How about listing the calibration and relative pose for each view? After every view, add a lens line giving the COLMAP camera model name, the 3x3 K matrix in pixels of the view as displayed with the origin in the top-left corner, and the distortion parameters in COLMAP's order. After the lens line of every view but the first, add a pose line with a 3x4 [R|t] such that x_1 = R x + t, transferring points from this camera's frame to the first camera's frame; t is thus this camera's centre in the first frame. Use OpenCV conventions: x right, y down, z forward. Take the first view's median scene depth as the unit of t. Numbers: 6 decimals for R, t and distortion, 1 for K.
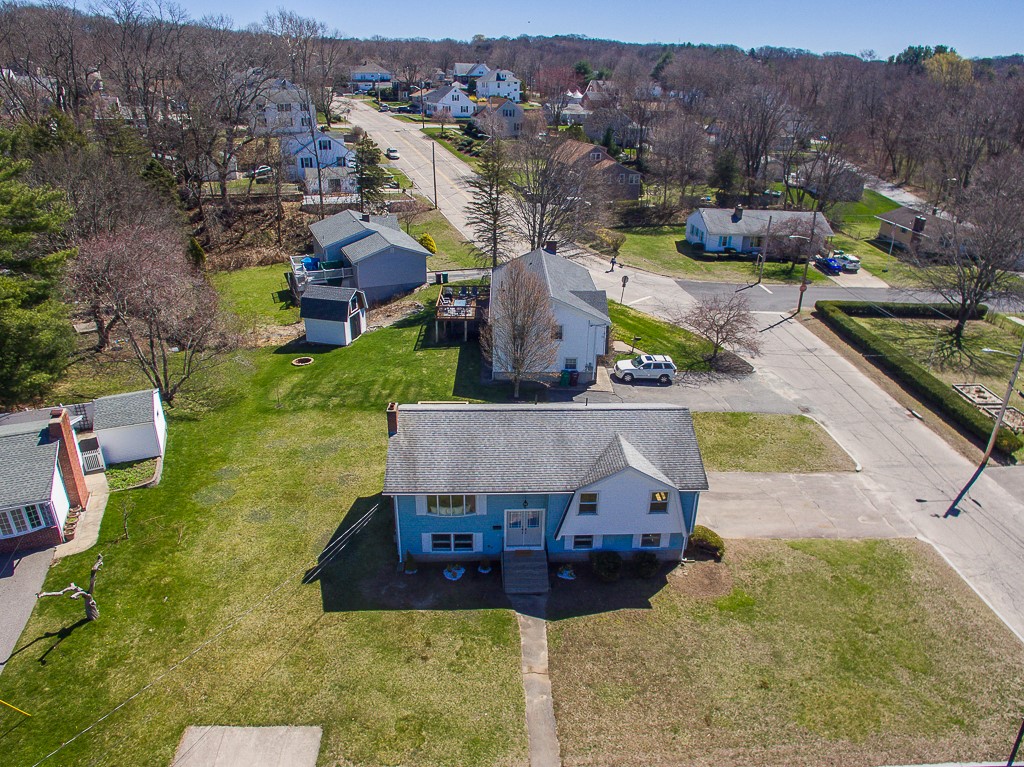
lens RADIAL K [[691.5, 0, 530.9], [0, 691.5, 381.6], [0, 0, 1]] dist [-0.123896, 0.090150]
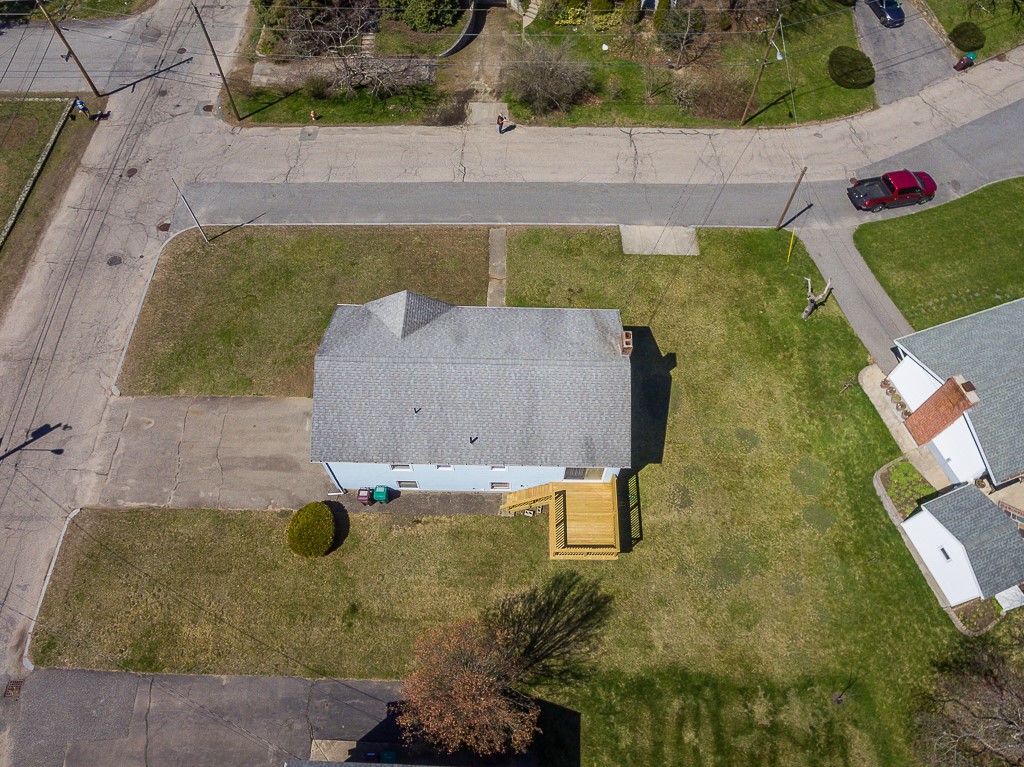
lens RADIAL K [[691.5, 0, 530.9], [0, 691.5, 381.6], [0, 0, 1]] dist [-0.123896, 0.090150]
pose [[-0.996254, -0.084169, -0.019826, -0.039330], [-0.027659, 0.092945, 0.995287, -0.766817], [-0.081929, 0.992107, -0.094924, 0.949712]]
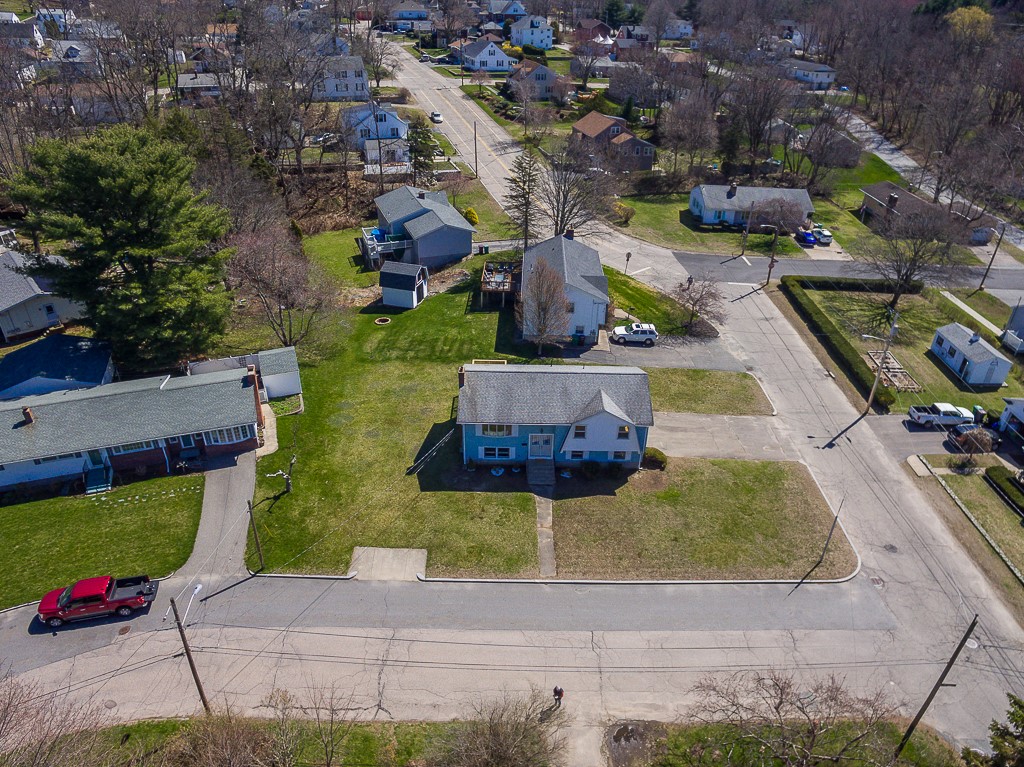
lens RADIAL K [[691.5, 0, 530.9], [0, 691.5, 381.6], [0, 0, 1]] dist [-0.123896, 0.090150]
pose [[0.998938, 0.026626, -0.037604, 0.019663], [-0.022214, 0.993319, 0.113245, -0.100538], [0.040368, -0.112289, 0.992855, -0.501999]]
